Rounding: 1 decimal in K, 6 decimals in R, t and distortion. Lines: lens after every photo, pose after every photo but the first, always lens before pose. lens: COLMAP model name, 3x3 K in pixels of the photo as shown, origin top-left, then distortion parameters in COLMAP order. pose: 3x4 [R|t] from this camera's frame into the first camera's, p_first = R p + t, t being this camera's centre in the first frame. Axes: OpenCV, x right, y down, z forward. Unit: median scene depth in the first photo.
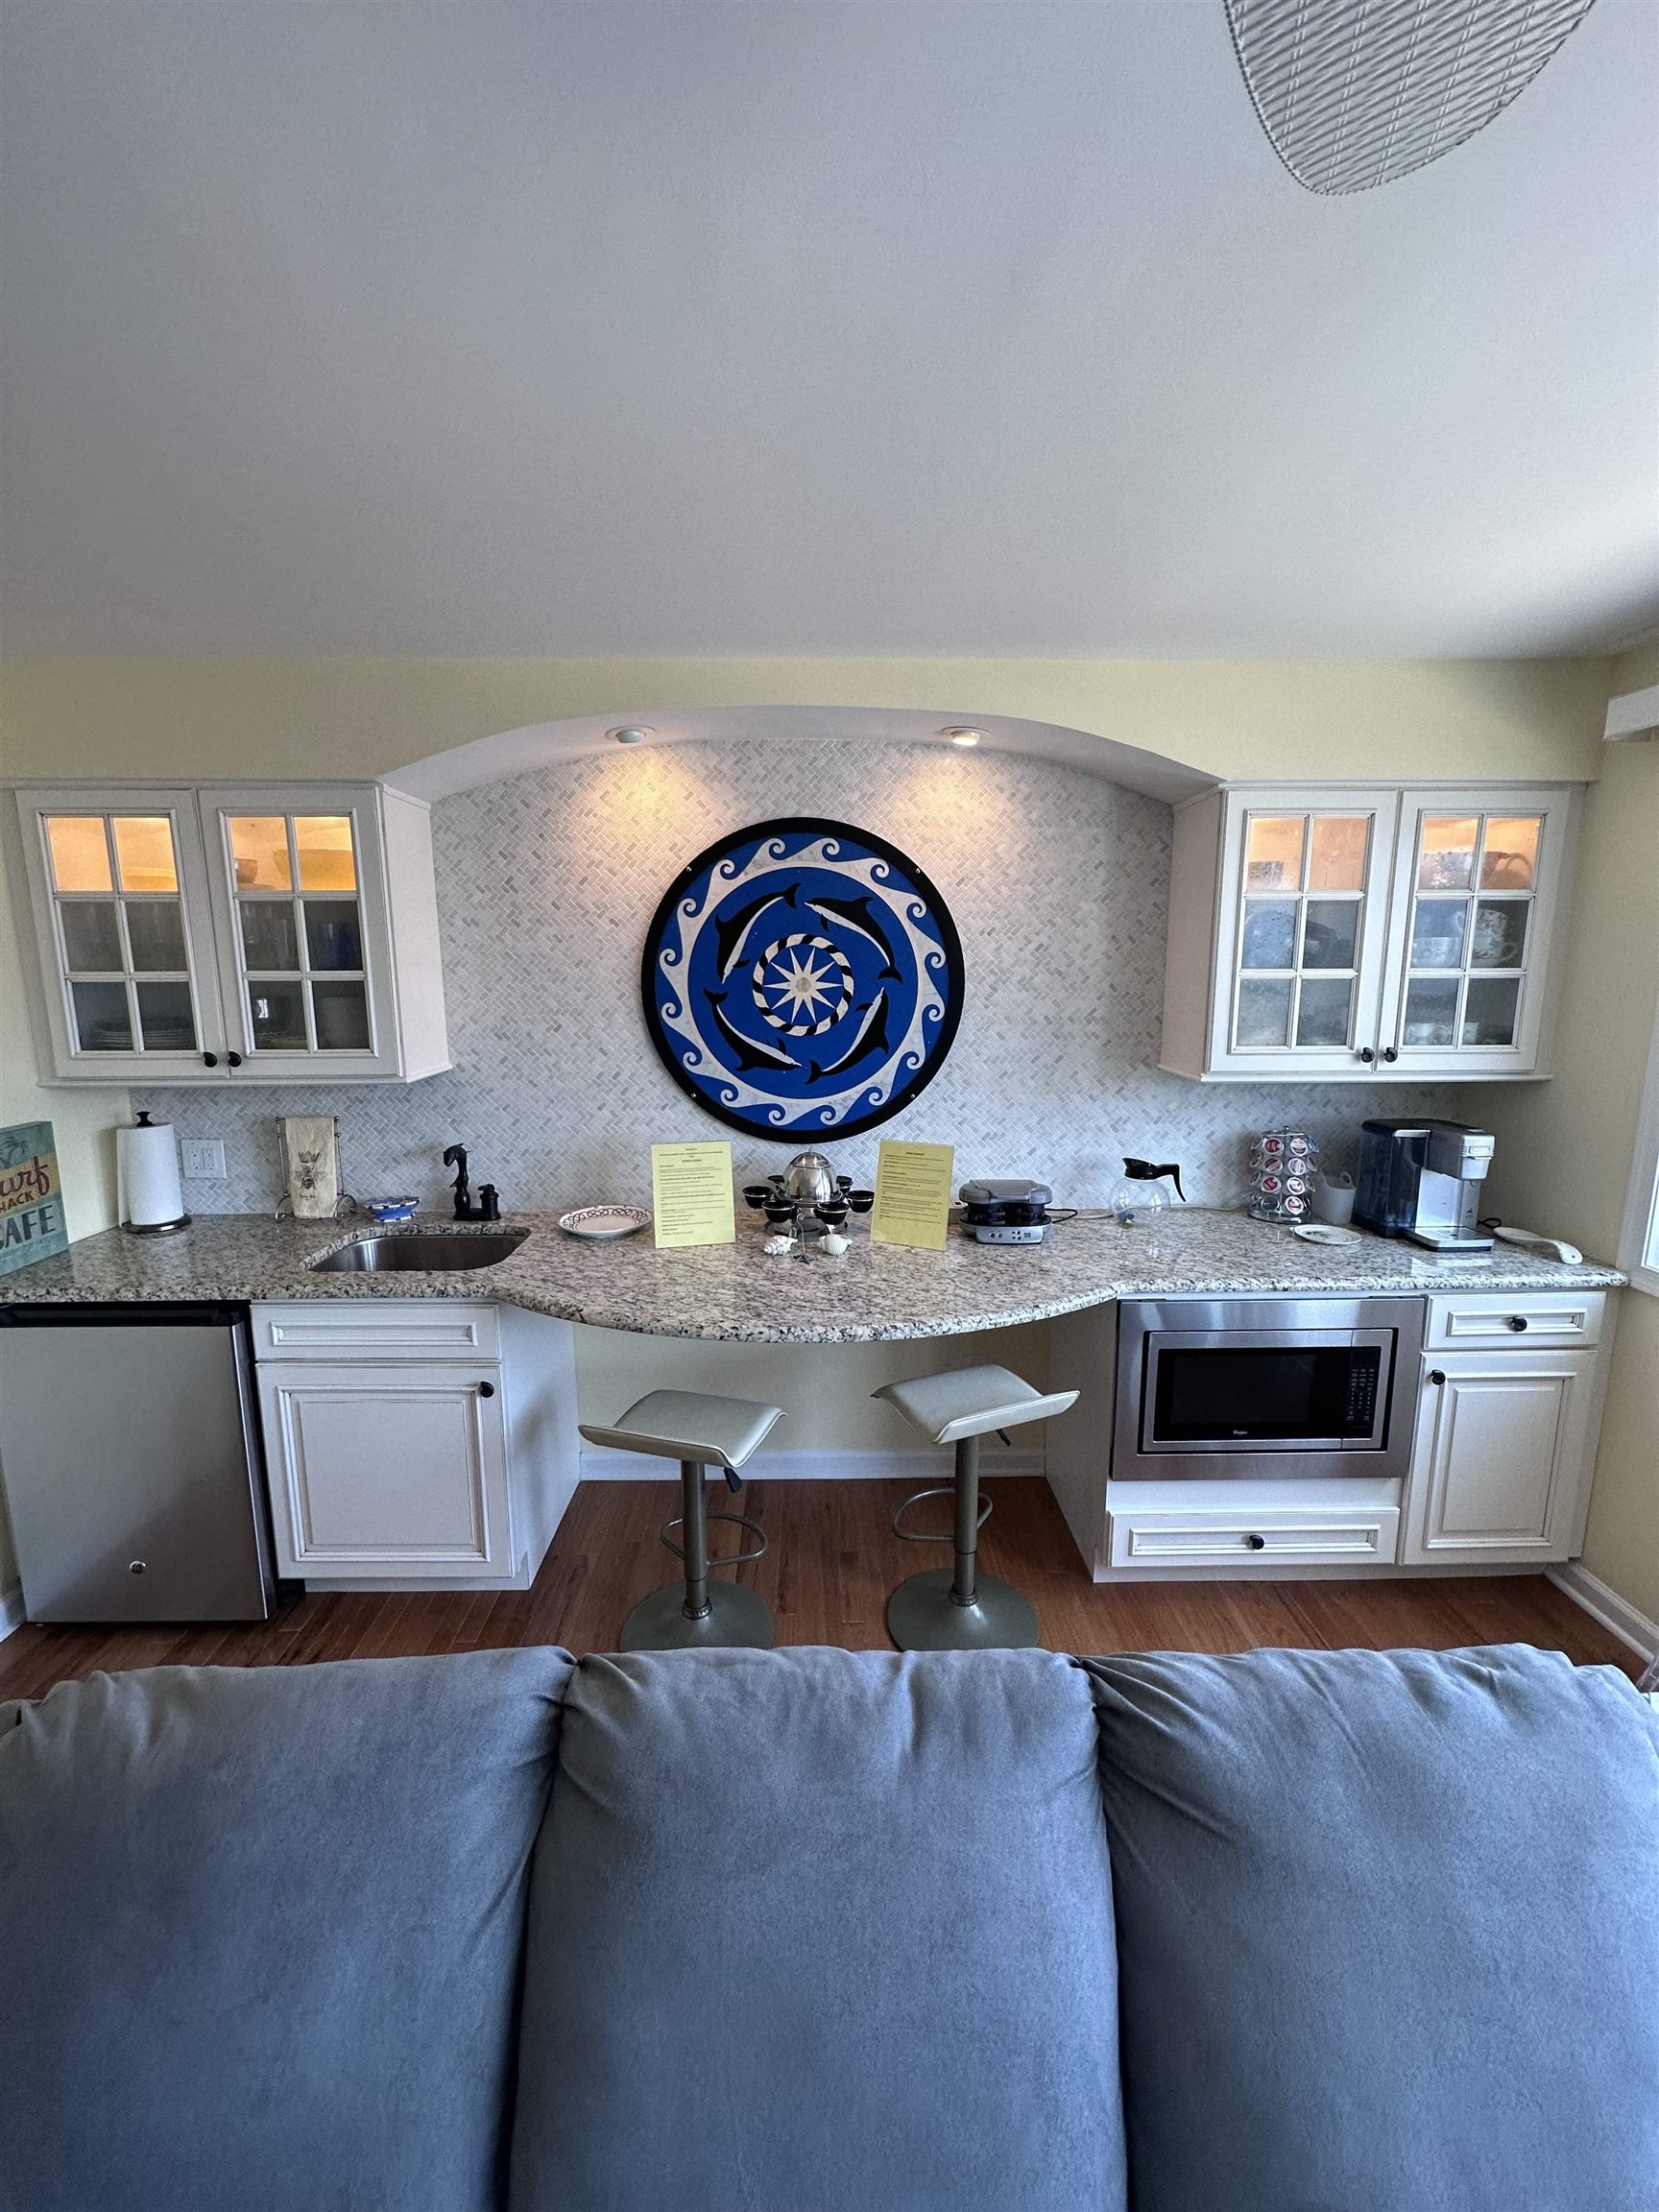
lens RADIAL K [[888.6, 0, 829.5], [0, 888.6, 1106.0], [0, 0, 1]] dist [0.000892, 0.000038]
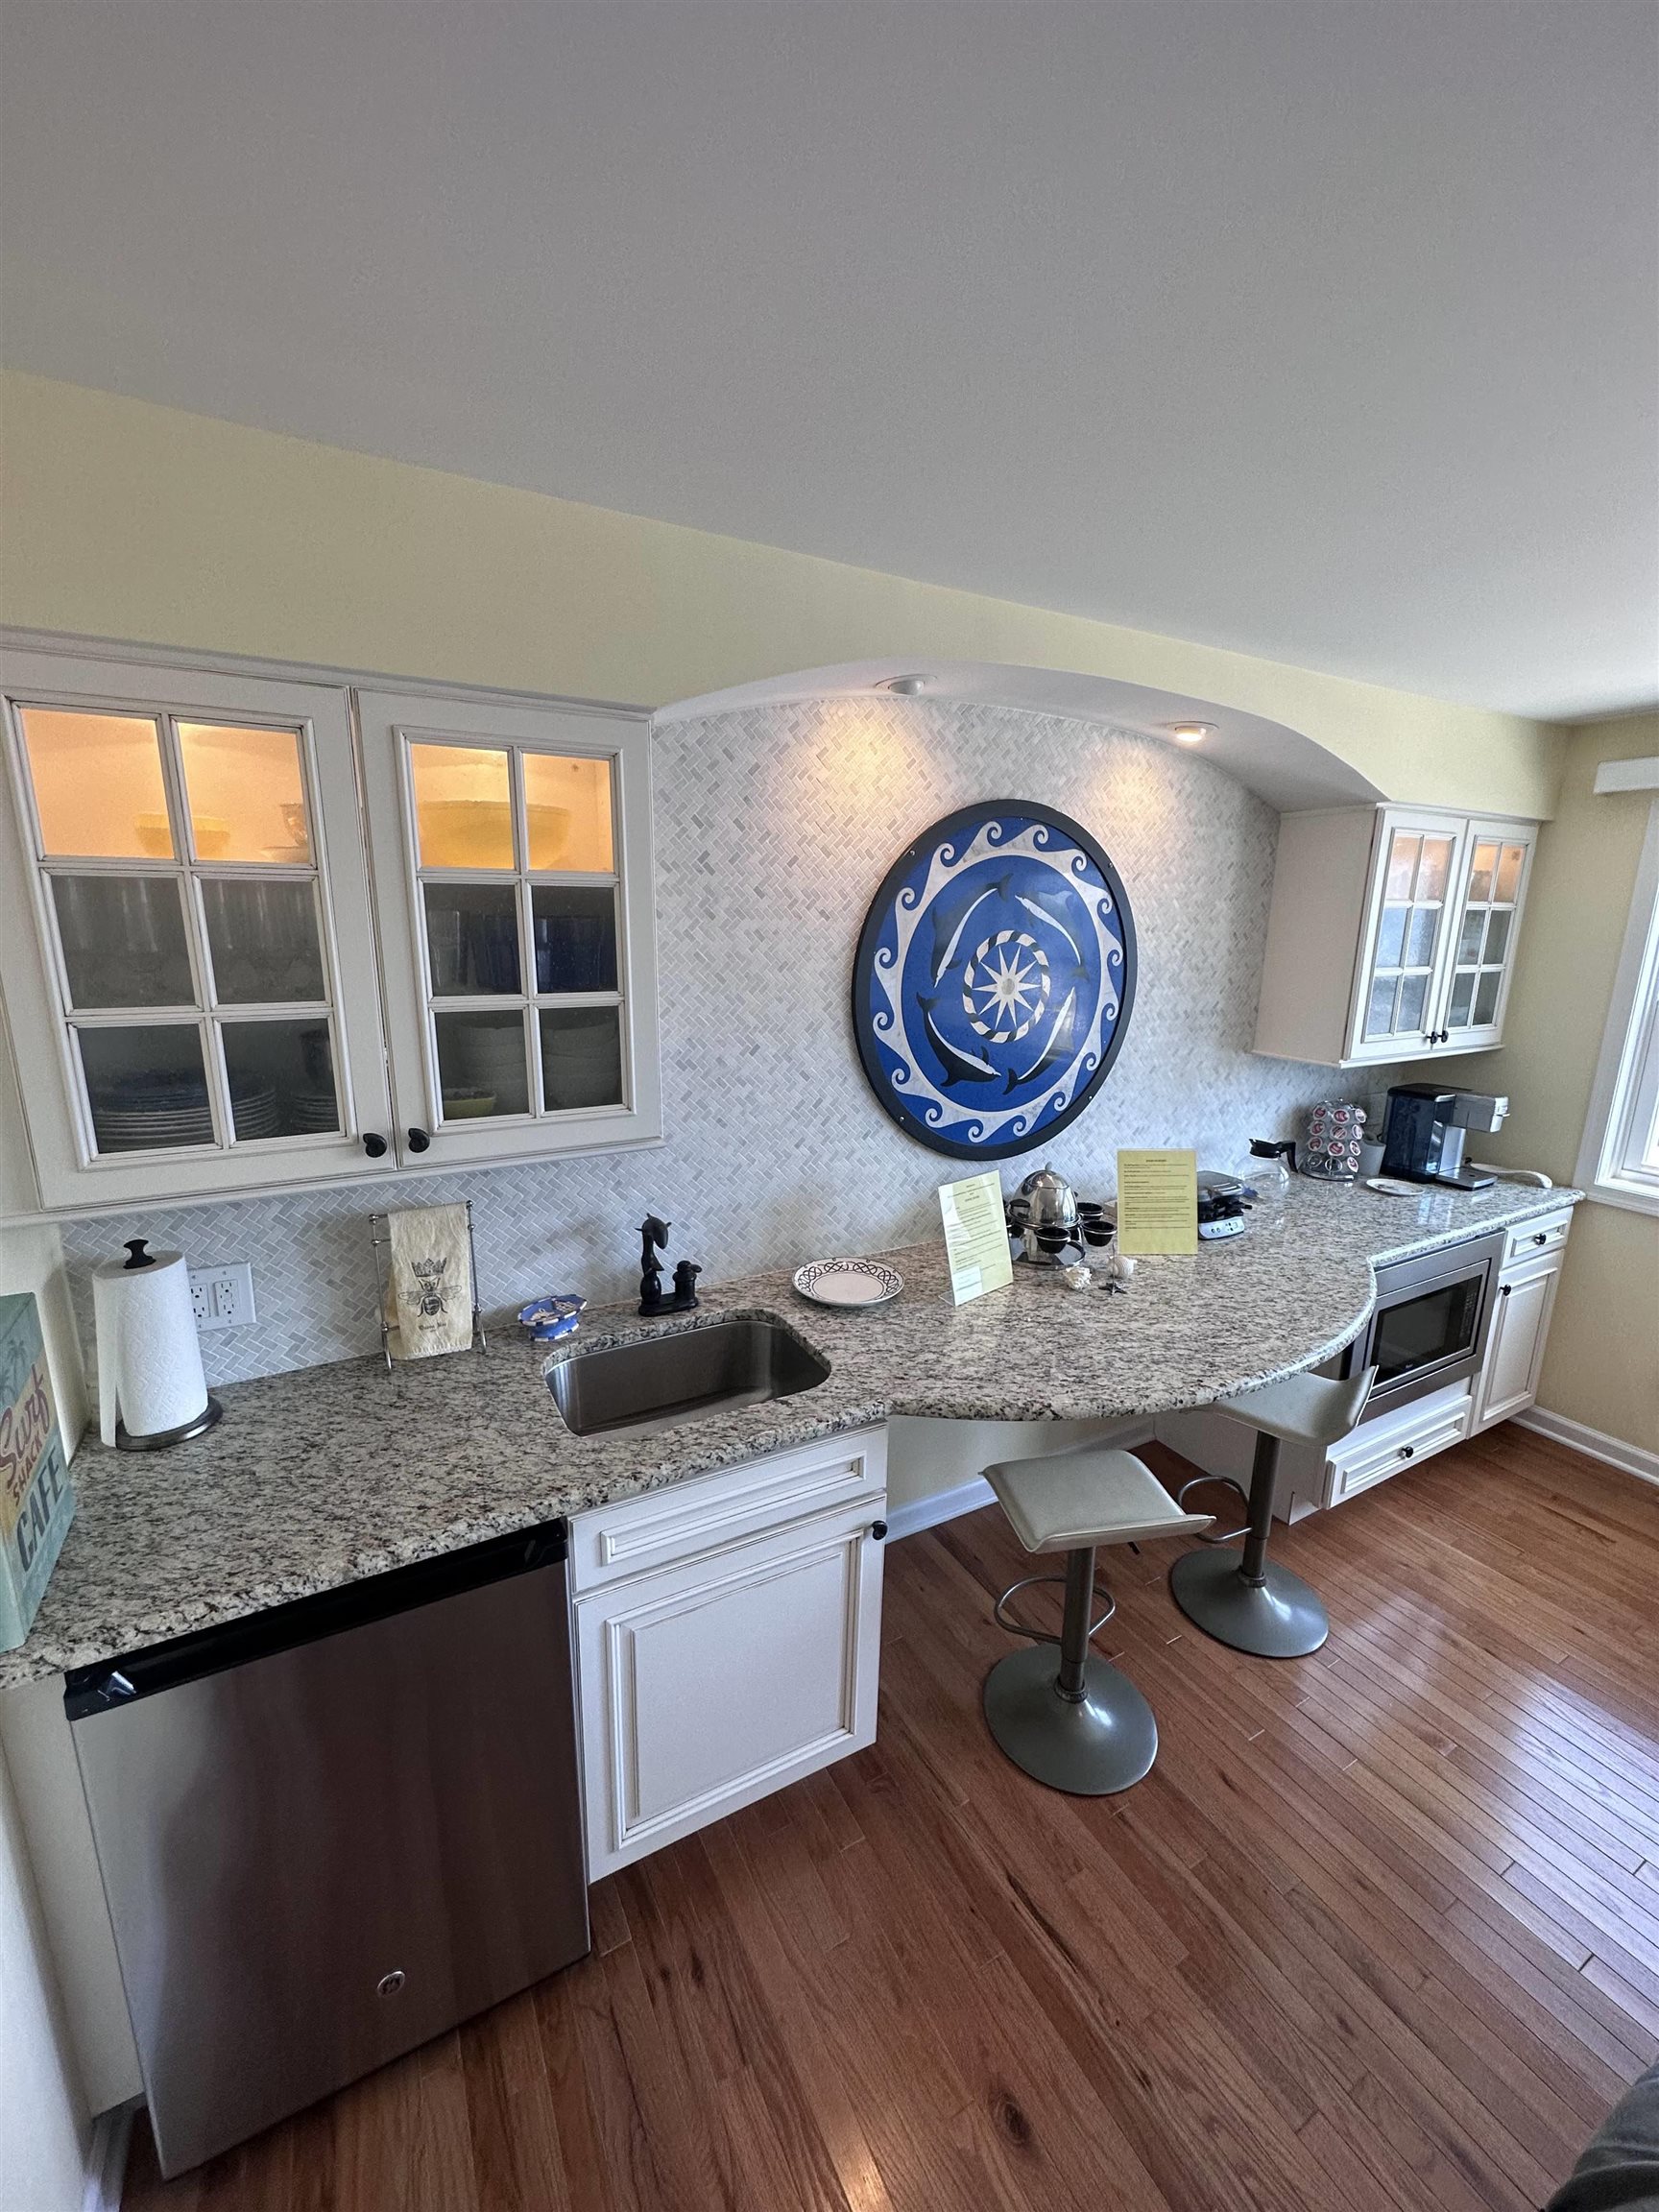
lens RADIAL K [[888.6, 0, 829.5], [0, 888.6, 1106.0], [0, 0, 1]] dist [0.000892, 0.000038]
pose [[0.880949, -0.087535, 0.465045, -0.634705], [0.061576, 0.995591, 0.070754, -0.092467], [-0.469188, -0.033695, 0.882455, 0.287678]]
